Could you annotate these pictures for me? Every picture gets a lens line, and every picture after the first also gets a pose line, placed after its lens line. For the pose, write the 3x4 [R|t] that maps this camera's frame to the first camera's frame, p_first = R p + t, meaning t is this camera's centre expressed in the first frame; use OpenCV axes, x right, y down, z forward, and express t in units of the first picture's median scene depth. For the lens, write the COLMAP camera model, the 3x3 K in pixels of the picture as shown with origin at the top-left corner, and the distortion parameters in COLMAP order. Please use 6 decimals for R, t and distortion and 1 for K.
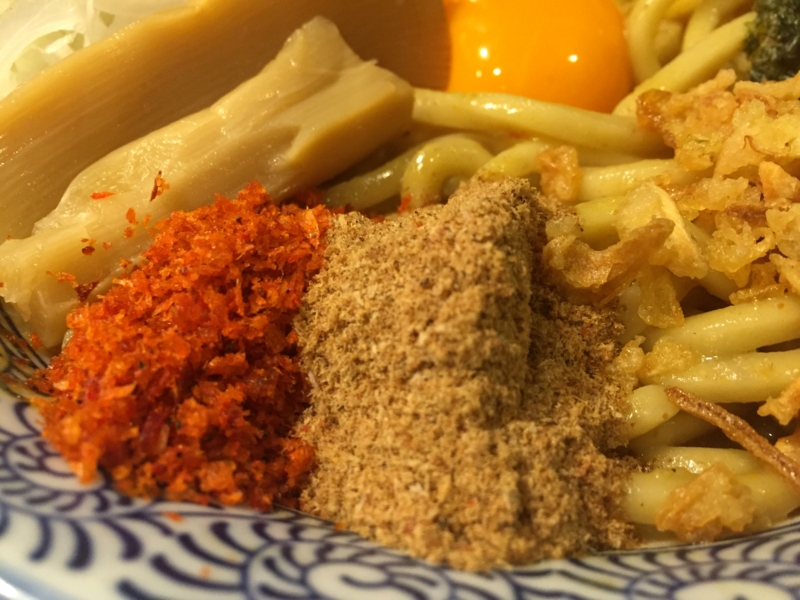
lens RADIAL K [[716.5, 0, 400.0], [0, 716.5, 300.0], [0, 0, 1]] dist [0.069280, -0.172314]
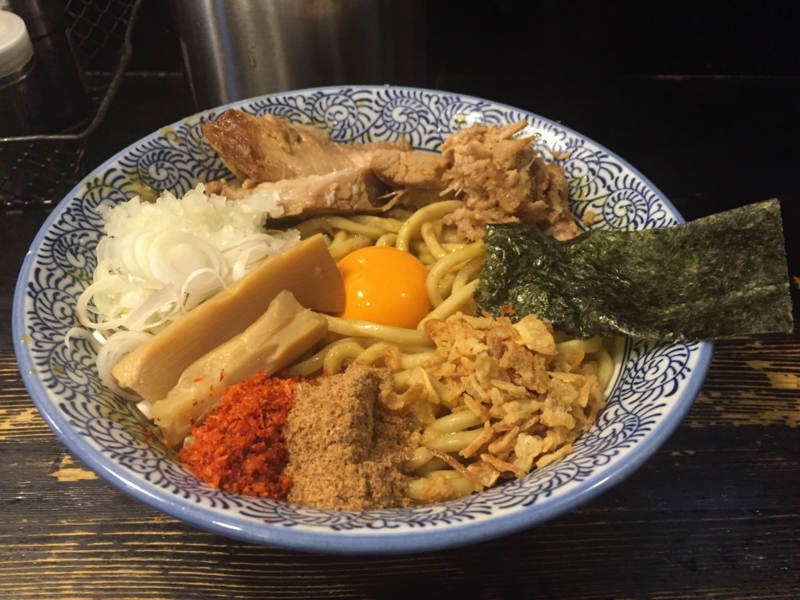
lens RADIAL K [[683.7, 0, 395.8], [0, 683.7, 297.9], [0, 0, 1]] dist [0.061962, -0.111291]
pose [[0.994703, -0.031800, 0.097745, 0.032426], [0.045833, 0.988390, -0.144859, -0.059894], [-0.092004, 0.148572, 0.984612, -1.556158]]
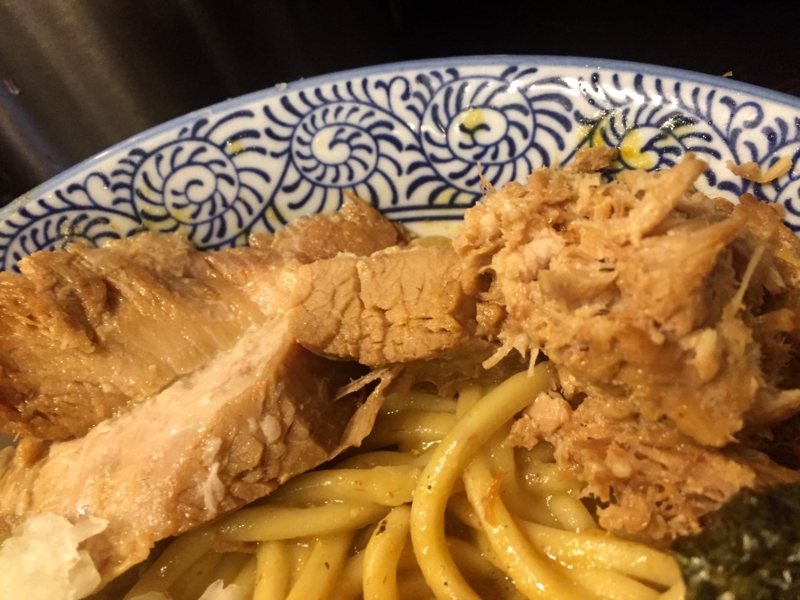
lens RADIAL K [[716.5, 0, 400.0], [0, 716.5, 300.0], [0, 0, 1]] dist [0.069280, -0.172314]
pose [[0.946217, -0.322398, 0.027067, 0.484954], [0.321521, 0.946353, 0.032246, -1.371375], [-0.036011, -0.021809, 0.999113, 0.477961]]
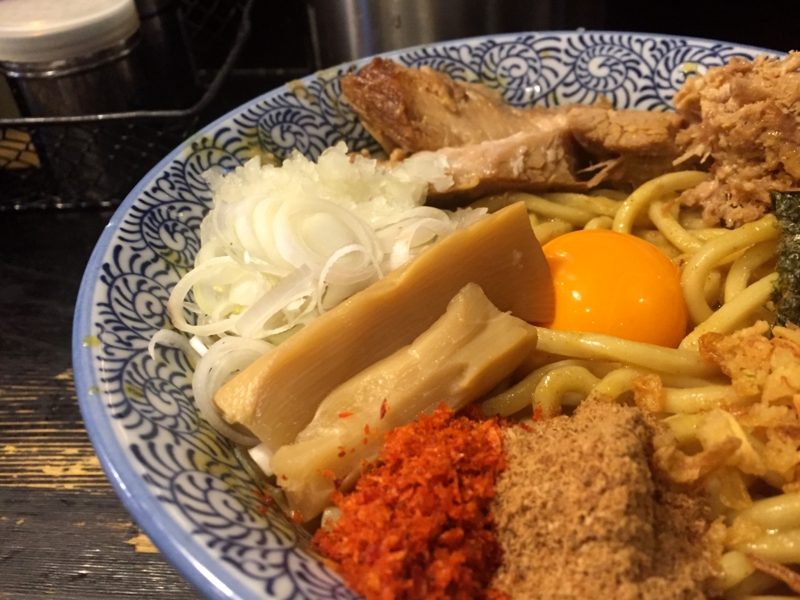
lens RADIAL K [[702.7, 0, 400.0], [0, 702.7, 300.0], [0, 0, 1]] dist [0.066794, -0.137360]
pose [[0.999299, -0.008591, -0.036434, -0.280151], [0.000792, 0.977938, -0.208895, -0.083117], [0.037425, 0.208719, 0.977259, -0.543155]]
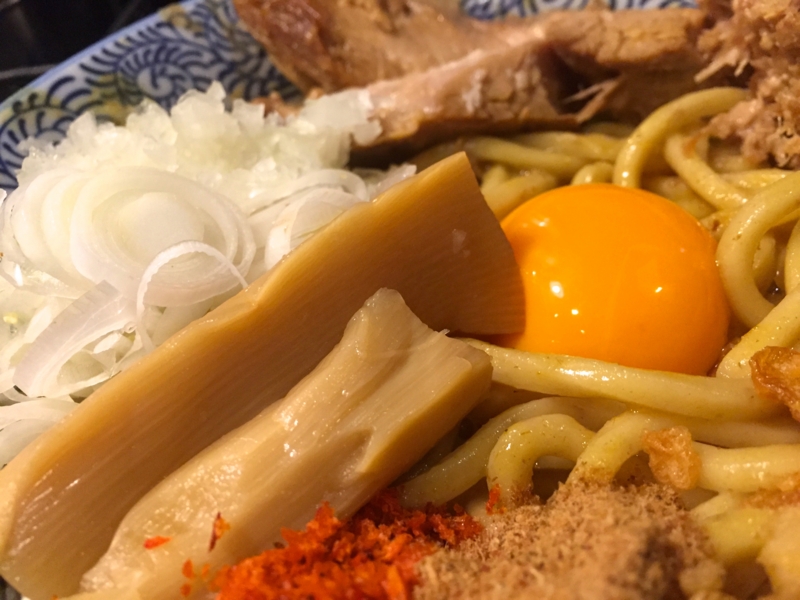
lens RADIAL K [[716.5, 0, 400.0], [0, 716.5, 300.0], [0, 0, 1]] dist [0.069280, -0.172314]
pose [[0.994842, -0.073491, -0.069920, -0.035967], [0.062627, 0.987218, -0.146558, -0.331903], [0.079797, 0.141424, 0.986728, 0.125499]]
